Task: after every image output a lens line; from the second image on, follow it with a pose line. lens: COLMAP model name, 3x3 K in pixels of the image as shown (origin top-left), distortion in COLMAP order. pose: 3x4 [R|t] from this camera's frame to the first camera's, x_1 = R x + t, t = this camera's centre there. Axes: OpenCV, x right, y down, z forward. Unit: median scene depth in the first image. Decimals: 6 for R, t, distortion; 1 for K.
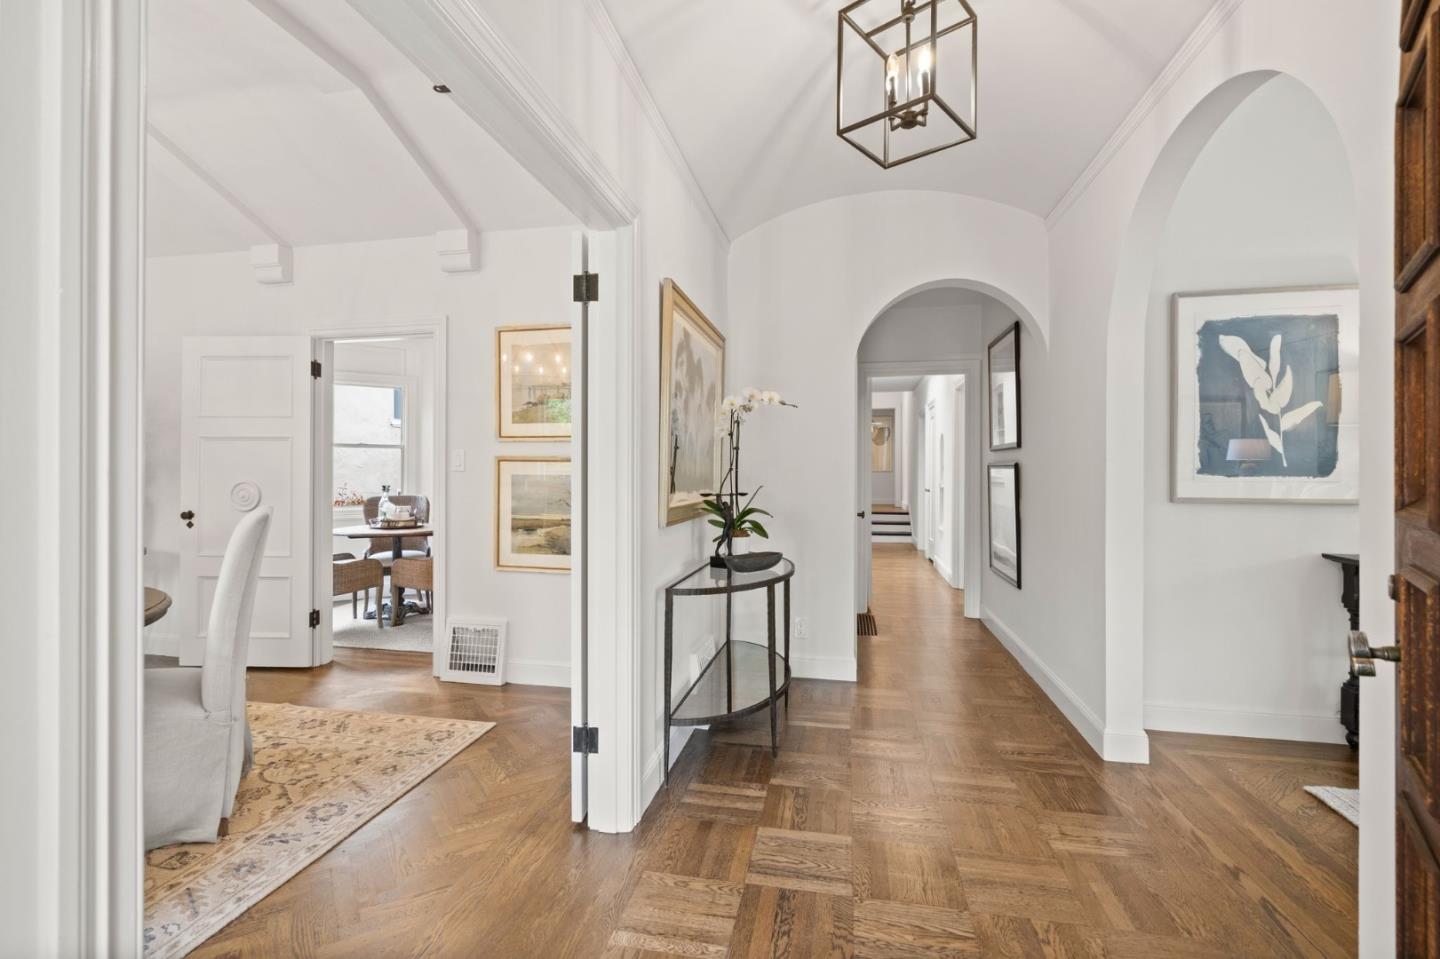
lens RADIAL K [[649.7, 0, 718.3], [0, 649.7, 471.8], [0, 0, 1]] dist [-0.004291, 0.000222]
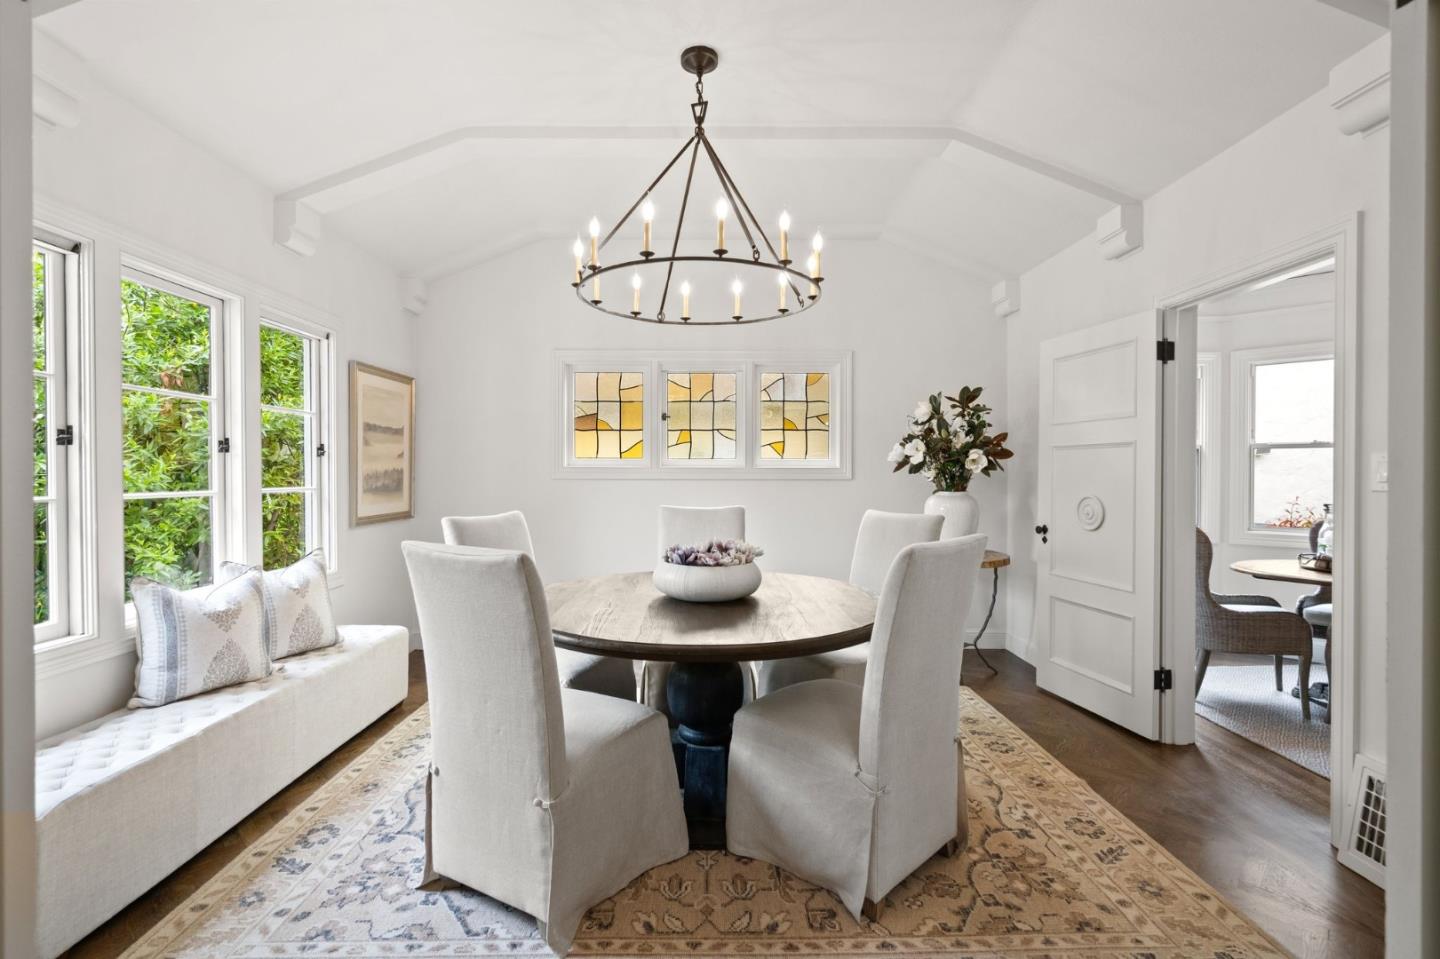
lens RADIAL K [[649.7, 0, 718.0], [0, 649.7, 473.6], [0, 0, 1]] dist [-0.004291, 0.000222]
pose [[0.200025, 0.001997, -0.979789, 0.019816], [-0.003476, 0.999993, 0.001329, -0.018129], [0.979785, 0.003140, 0.200031, 0.433445]]
